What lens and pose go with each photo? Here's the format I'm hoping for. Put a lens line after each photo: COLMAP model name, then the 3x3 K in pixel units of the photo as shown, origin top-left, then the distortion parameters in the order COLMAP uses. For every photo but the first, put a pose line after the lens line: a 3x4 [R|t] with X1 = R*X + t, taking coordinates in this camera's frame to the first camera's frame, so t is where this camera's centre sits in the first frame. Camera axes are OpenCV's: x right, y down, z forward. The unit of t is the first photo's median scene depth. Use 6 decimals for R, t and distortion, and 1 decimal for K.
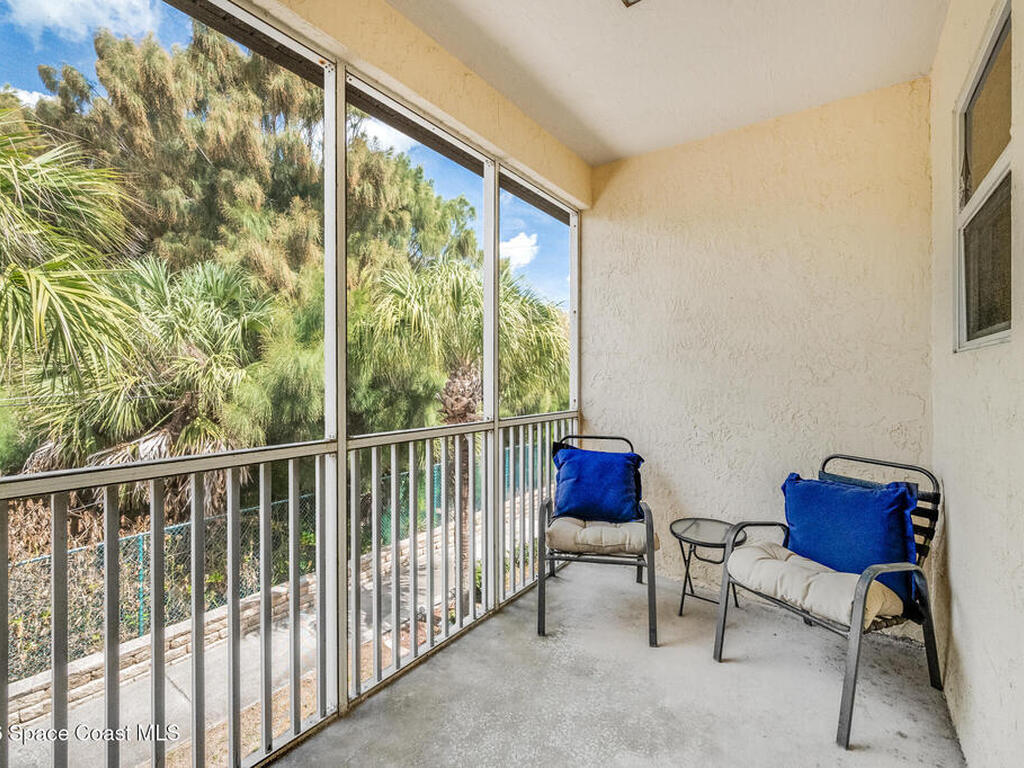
lens RADIAL K [[455.7, 0, 521.6], [0, 455.7, 367.3], [0, 0, 1]] dist [0.001795, -0.000819]
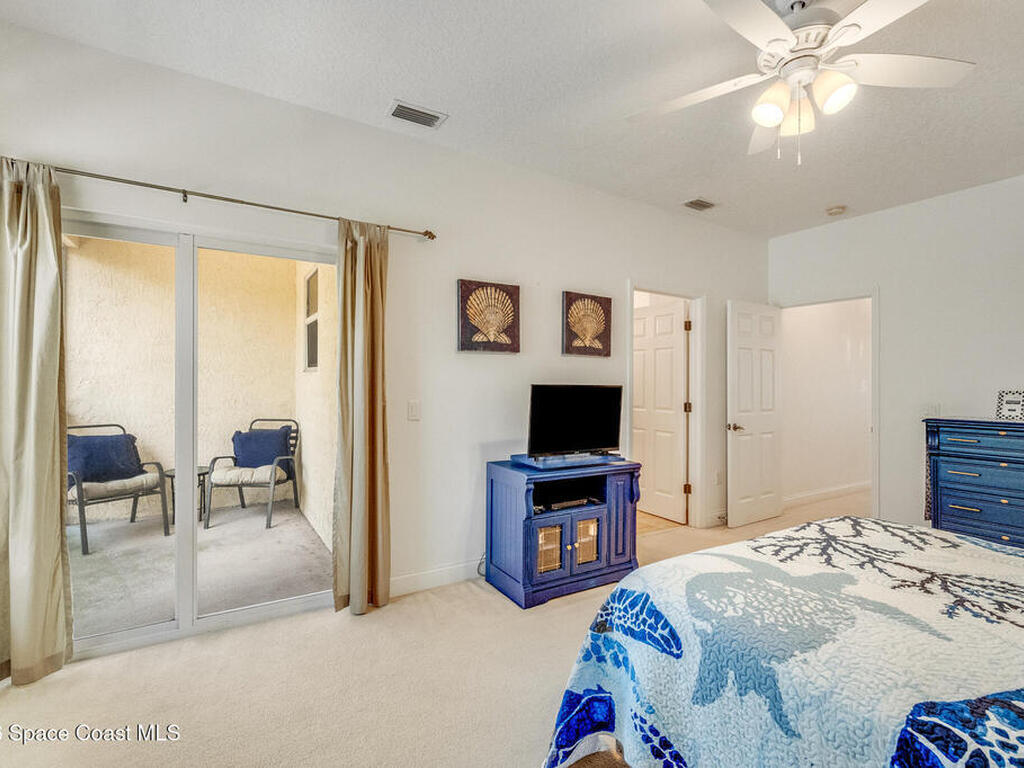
lens RADIAL K [[481.3, 0, 511.9], [0, 481.3, 385.7], [0, 0, 1]] dist [-0.000001, -0.000131]
pose [[0.392535, -0.021603, 0.919483, -0.945382], [-0.020764, 0.999261, 0.032341, -0.053939], [-0.919503, -0.031787, 0.391796, -0.992875]]
